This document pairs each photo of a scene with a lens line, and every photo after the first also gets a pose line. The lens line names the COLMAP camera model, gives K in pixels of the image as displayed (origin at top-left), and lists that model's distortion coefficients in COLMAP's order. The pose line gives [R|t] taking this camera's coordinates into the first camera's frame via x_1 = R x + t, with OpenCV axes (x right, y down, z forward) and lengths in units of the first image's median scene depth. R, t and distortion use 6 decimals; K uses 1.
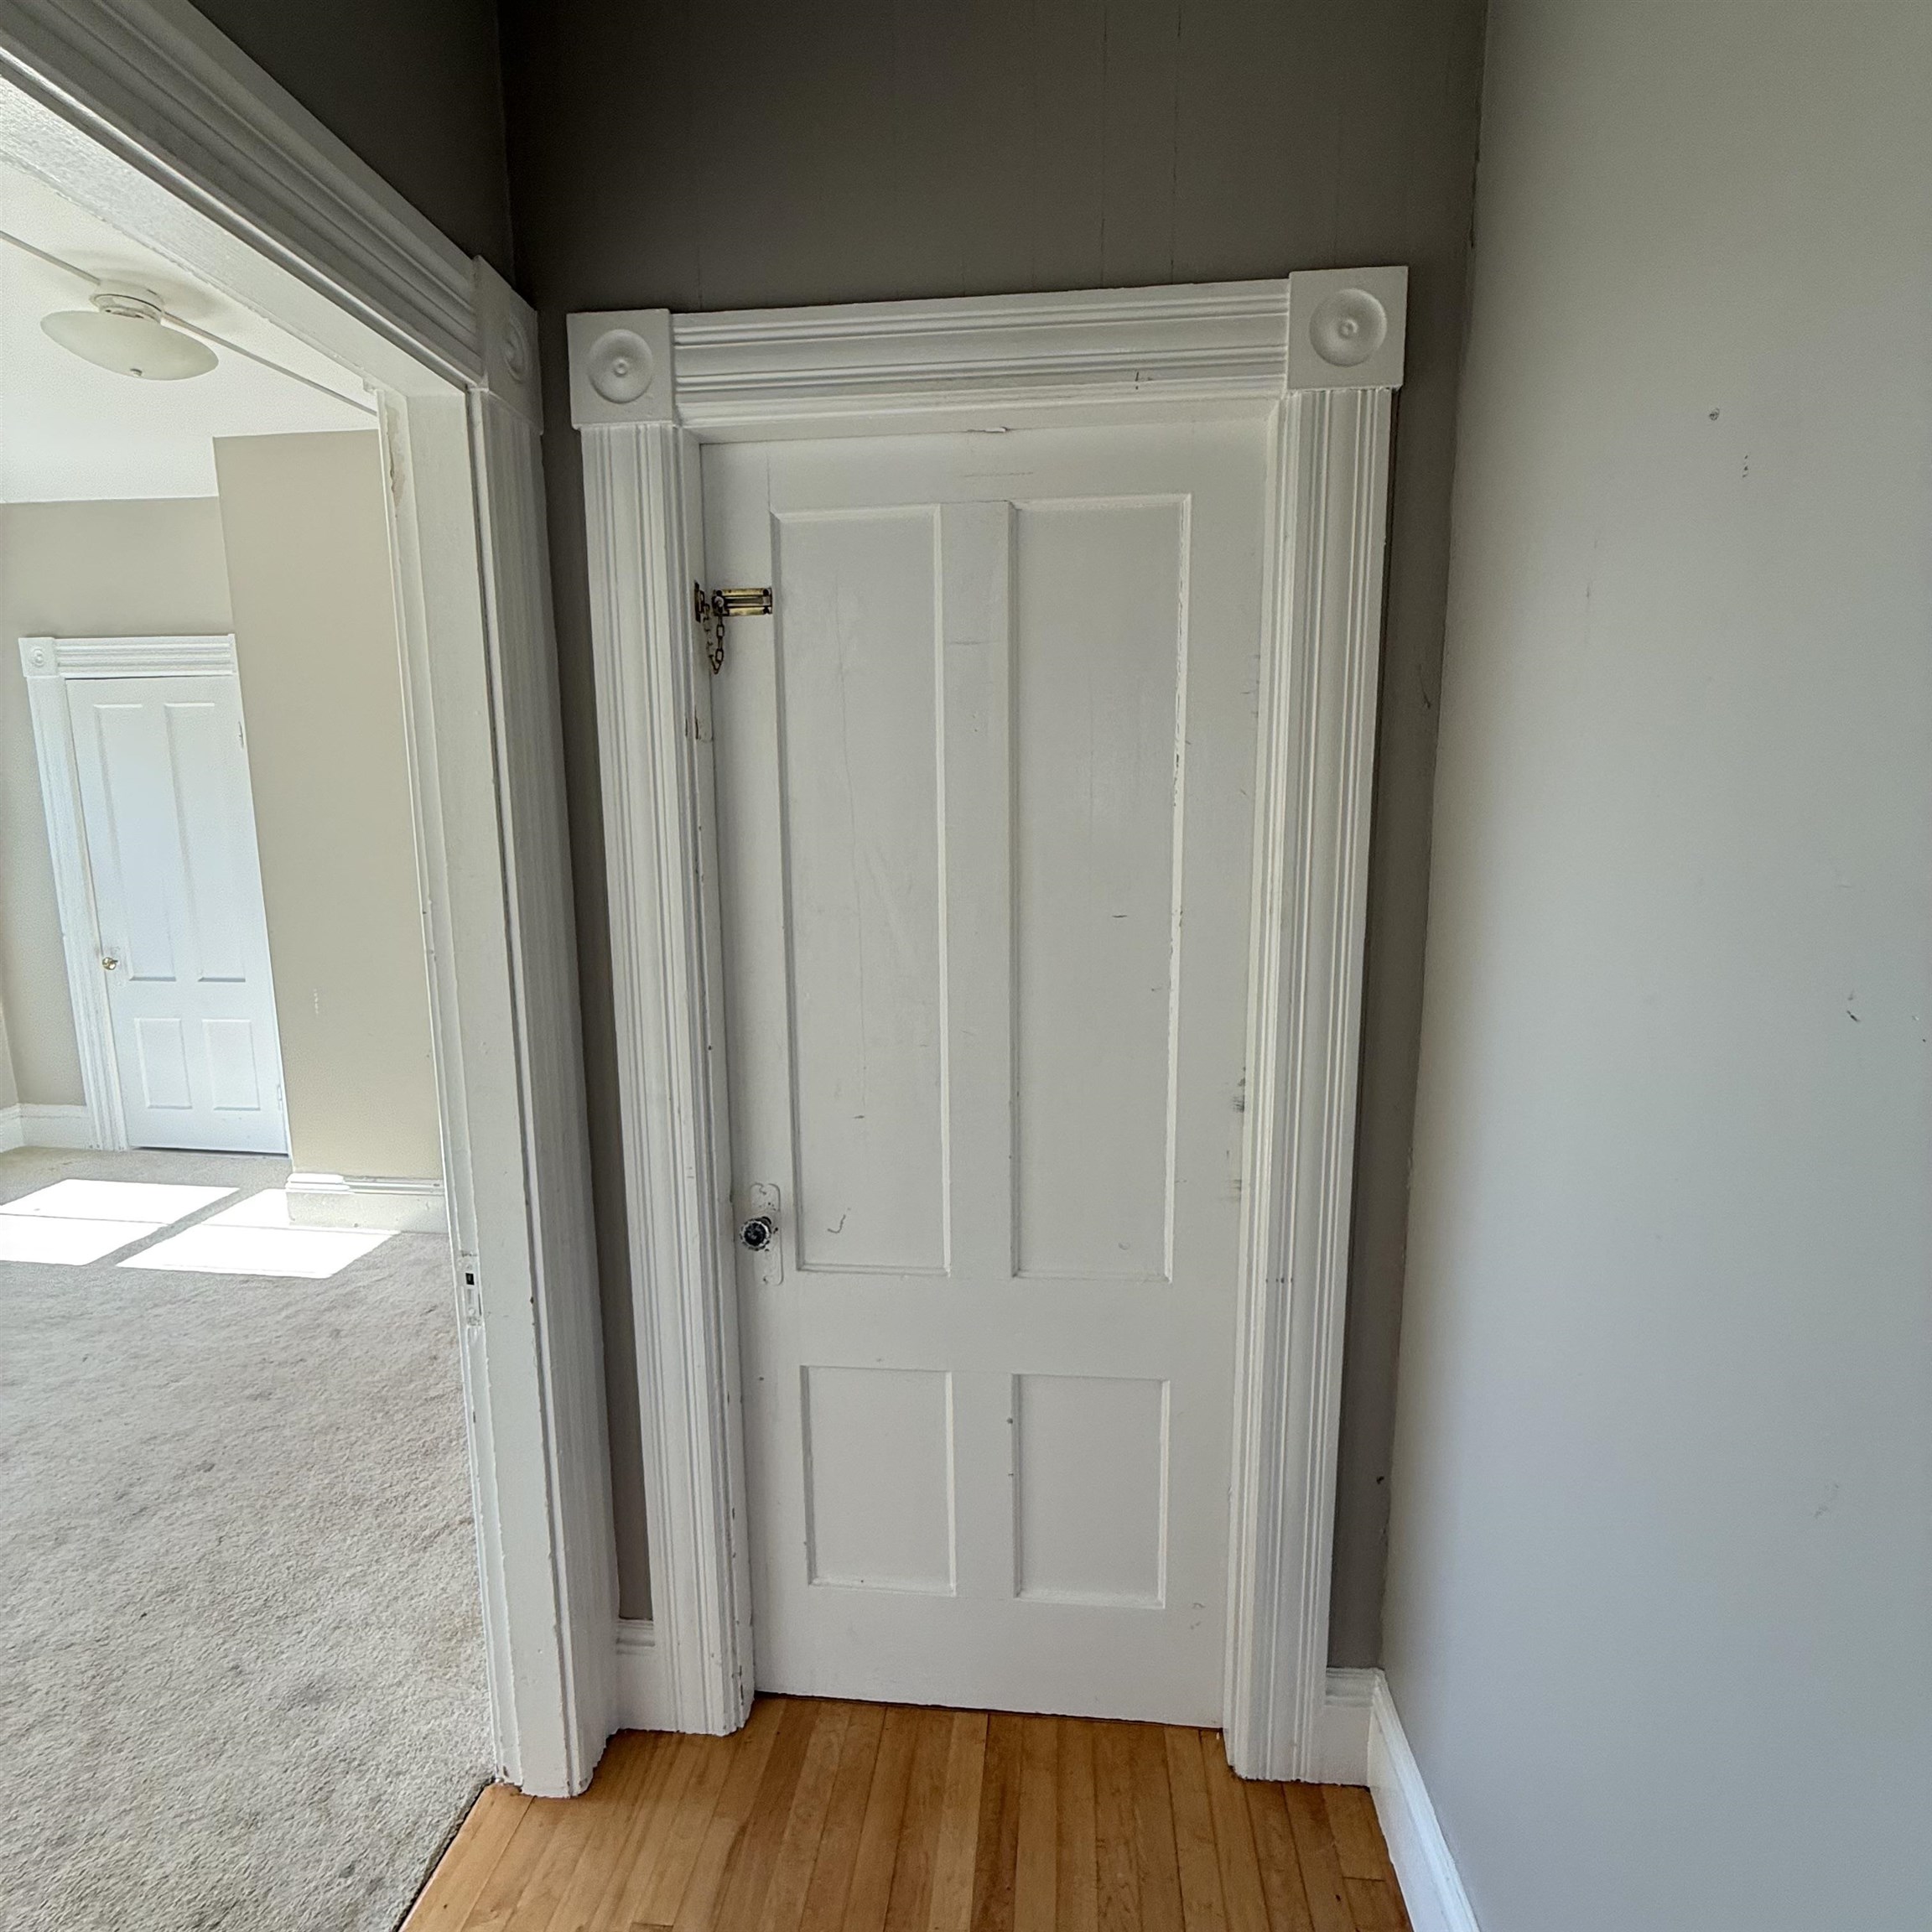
lens RADIAL K [[1023.6, 0, 966.0], [0, 1023.6, 959.1], [0, 0, 1]] dist [0.002984, -0.002574]
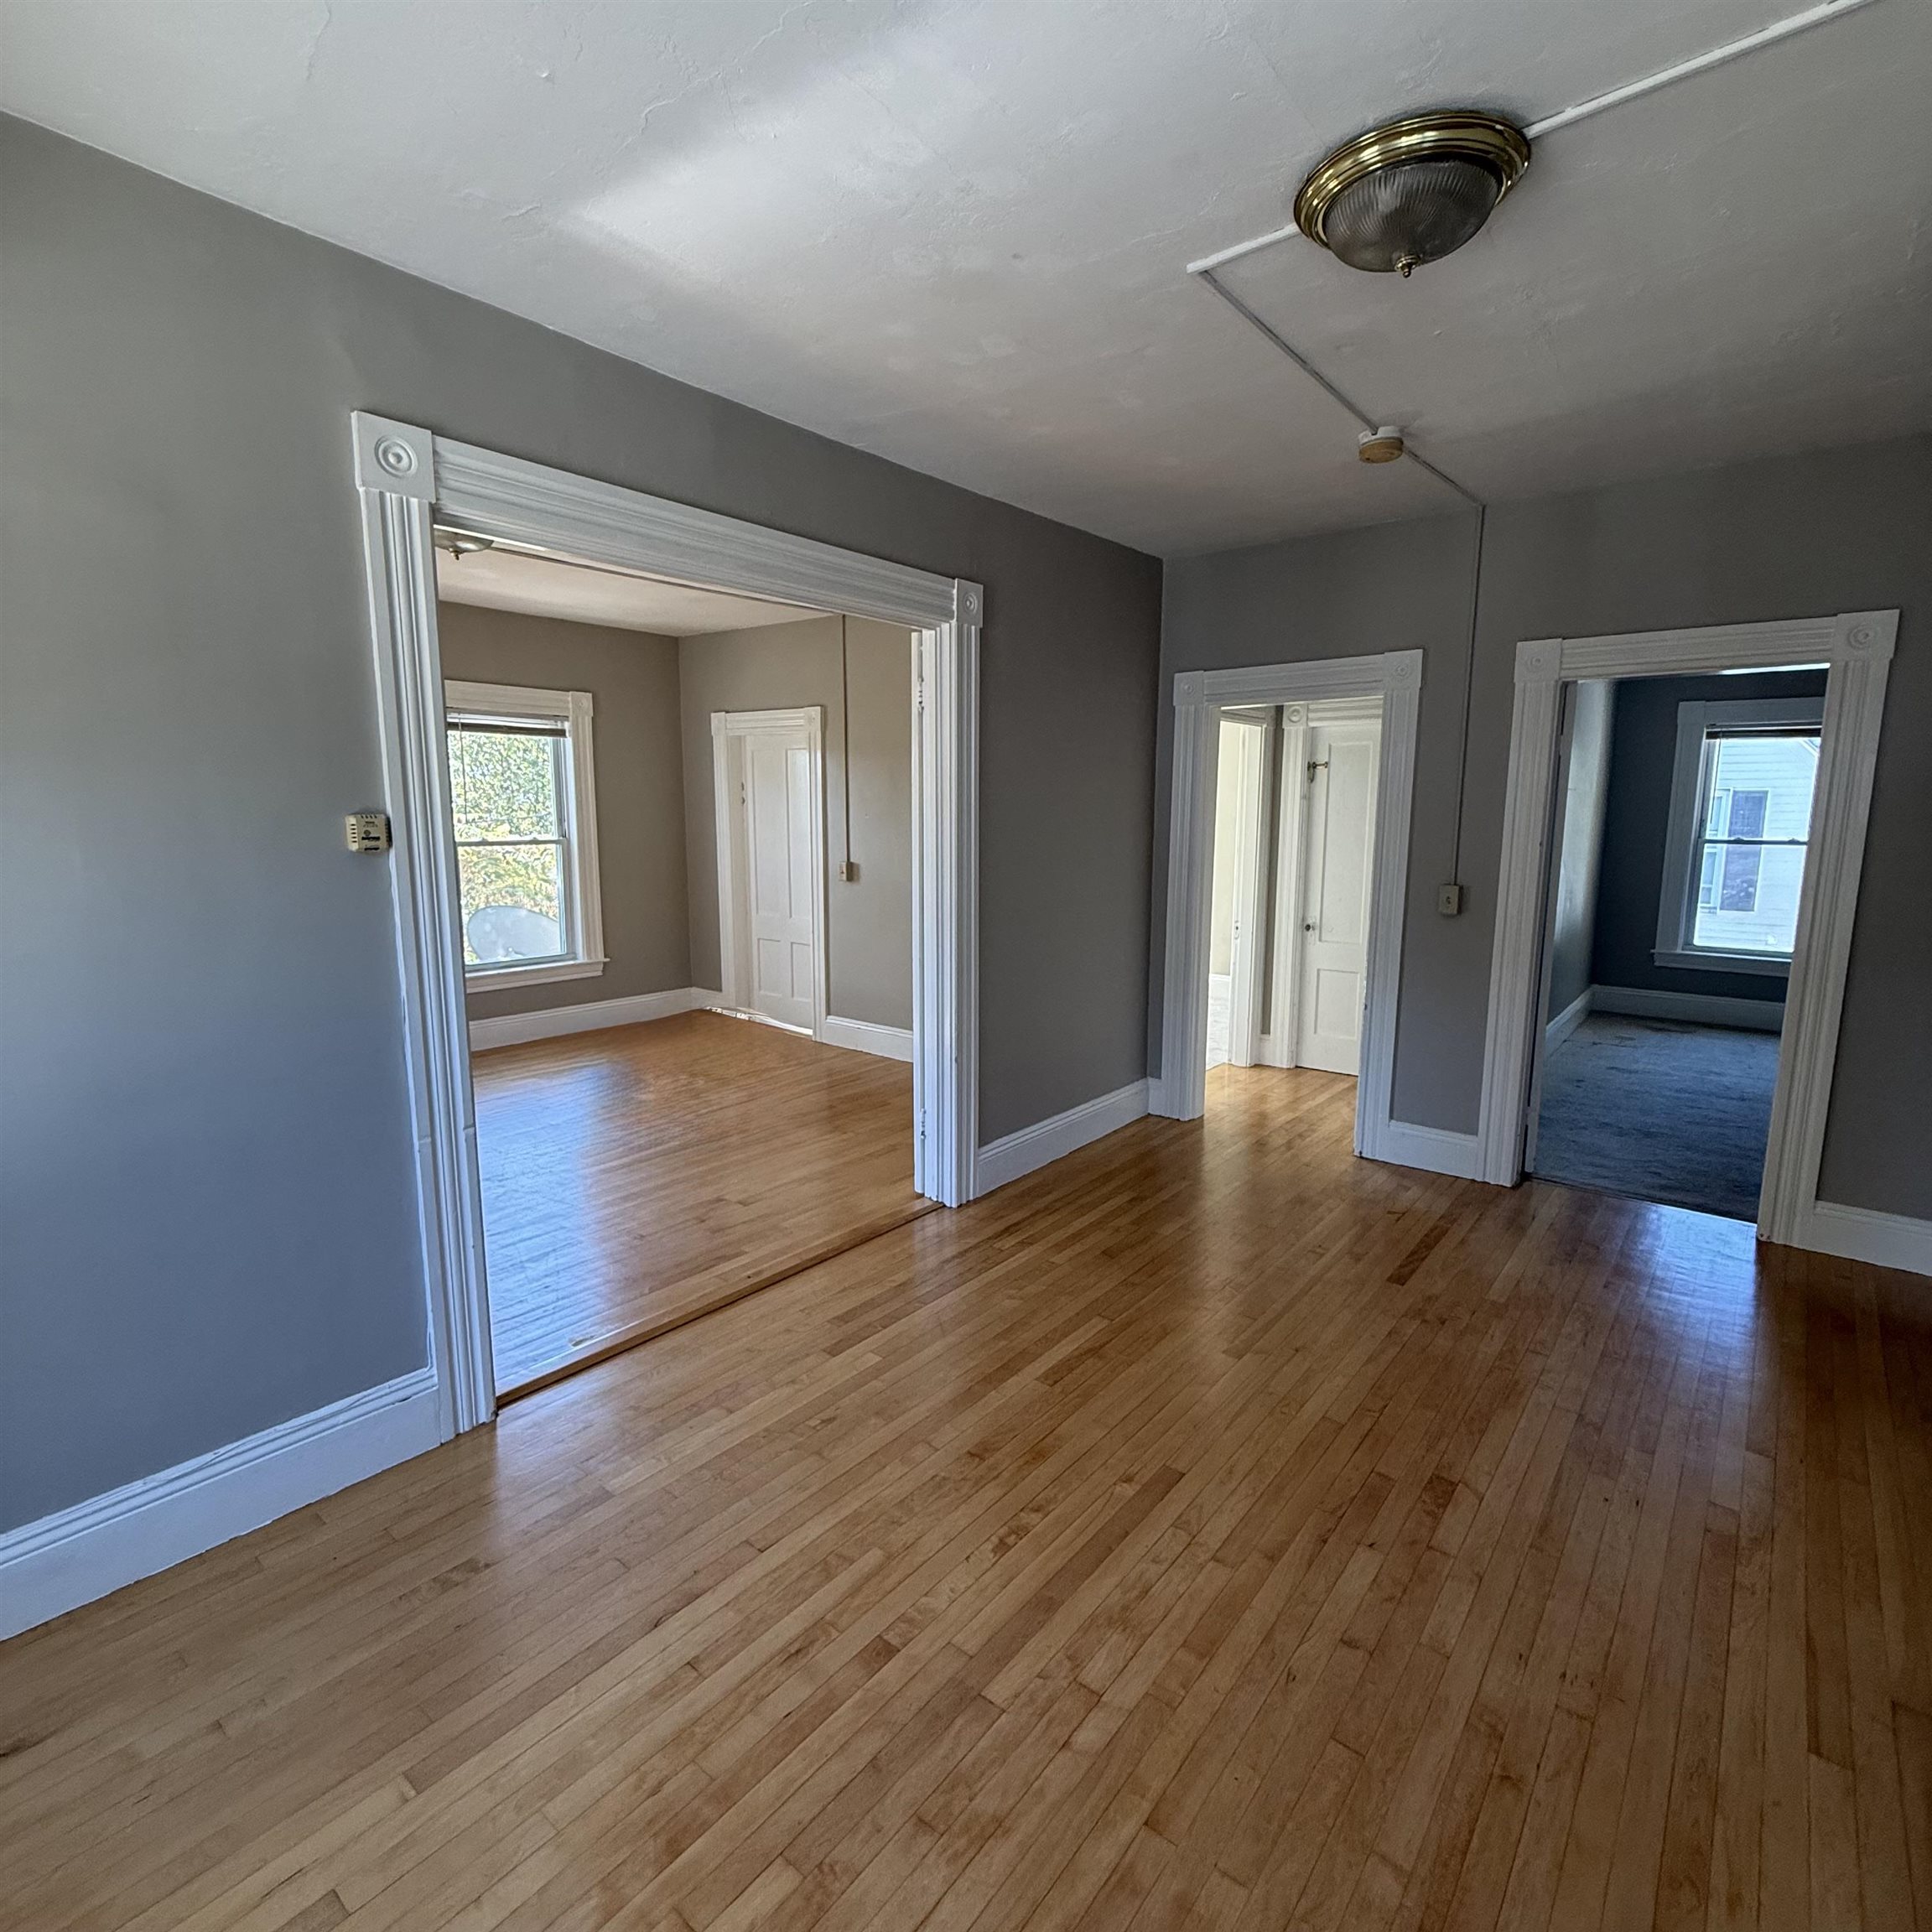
lens RADIAL K [[1023.6, 0, 966.0], [0, 1023.6, 959.1], [0, 0, 1]] dist [0.002984, -0.002574]
pose [[0.835925, 0.089599, -0.541481, 0.807745], [-0.089624, 0.995626, 0.026388, 0.396882], [0.541477, 0.026471, 0.840299, -2.900234]]
